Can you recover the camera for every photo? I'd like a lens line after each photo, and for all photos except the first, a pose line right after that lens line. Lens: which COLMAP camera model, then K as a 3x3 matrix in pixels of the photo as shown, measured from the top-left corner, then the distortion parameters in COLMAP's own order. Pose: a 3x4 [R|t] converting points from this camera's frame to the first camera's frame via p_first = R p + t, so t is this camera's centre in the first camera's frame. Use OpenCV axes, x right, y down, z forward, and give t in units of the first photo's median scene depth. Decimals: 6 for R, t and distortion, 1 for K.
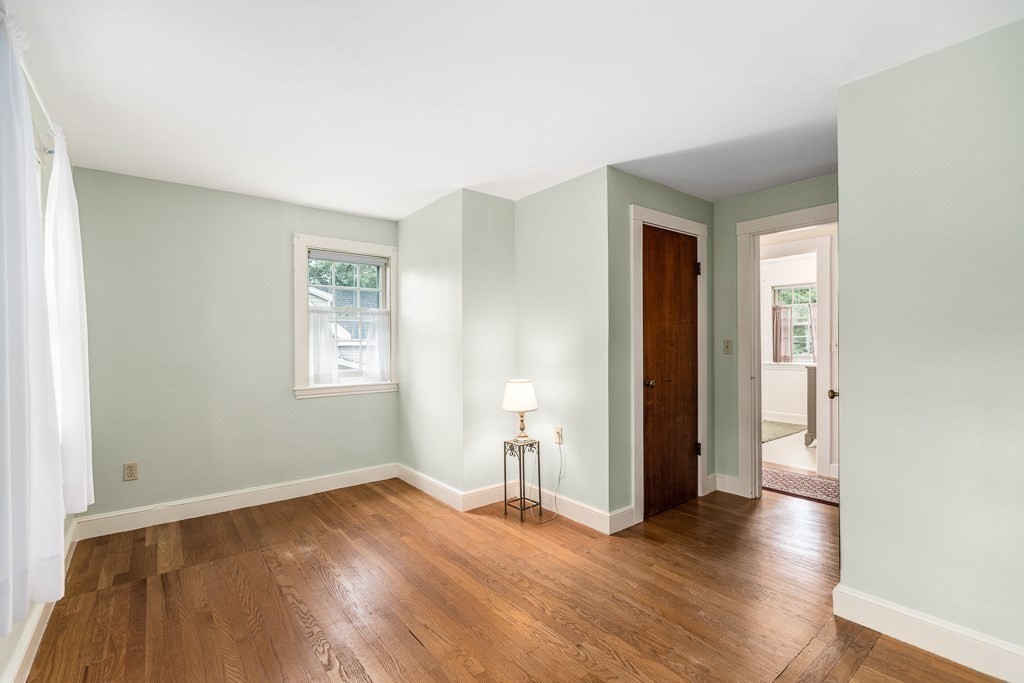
lens RADIAL K [[449.7, 0, 512.0], [0, 449.7, 341.5], [0, 0, 1]] dist [0.002110, 0.000037]
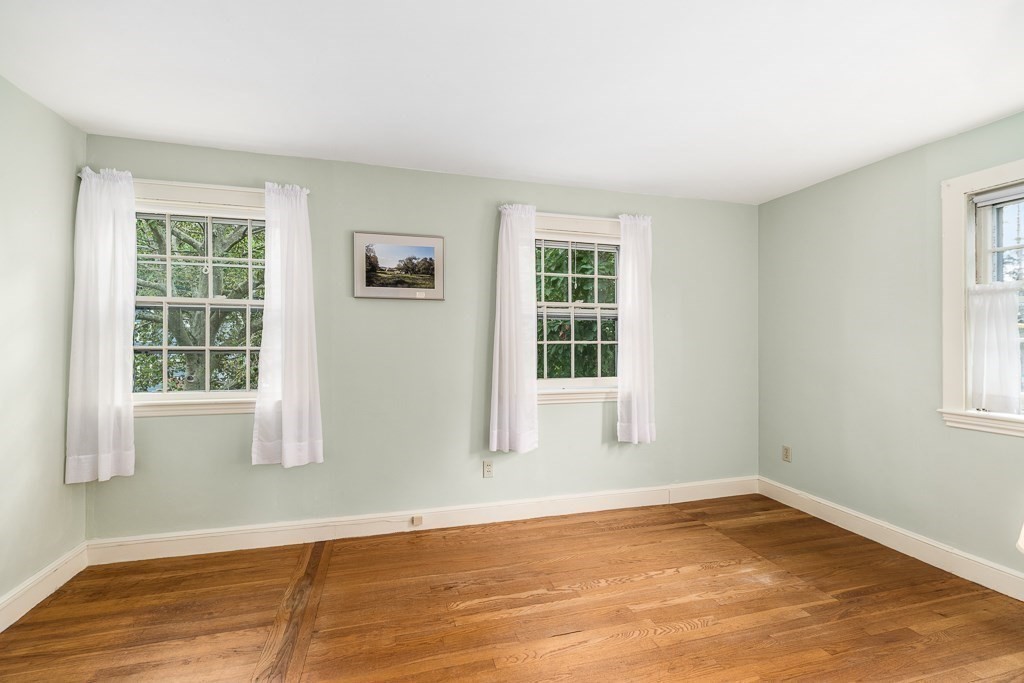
lens RADIAL K [[449.7, 0, 512.0], [0, 449.7, 341.5], [0, 0, 1]] dist [0.002110, 0.000037]
pose [[-0.382449, 0.006344, -0.923955, 0.454321], [0.004193, 0.999978, 0.005130, -0.005360], [0.923967, -0.001912, -0.382468, 0.748195]]
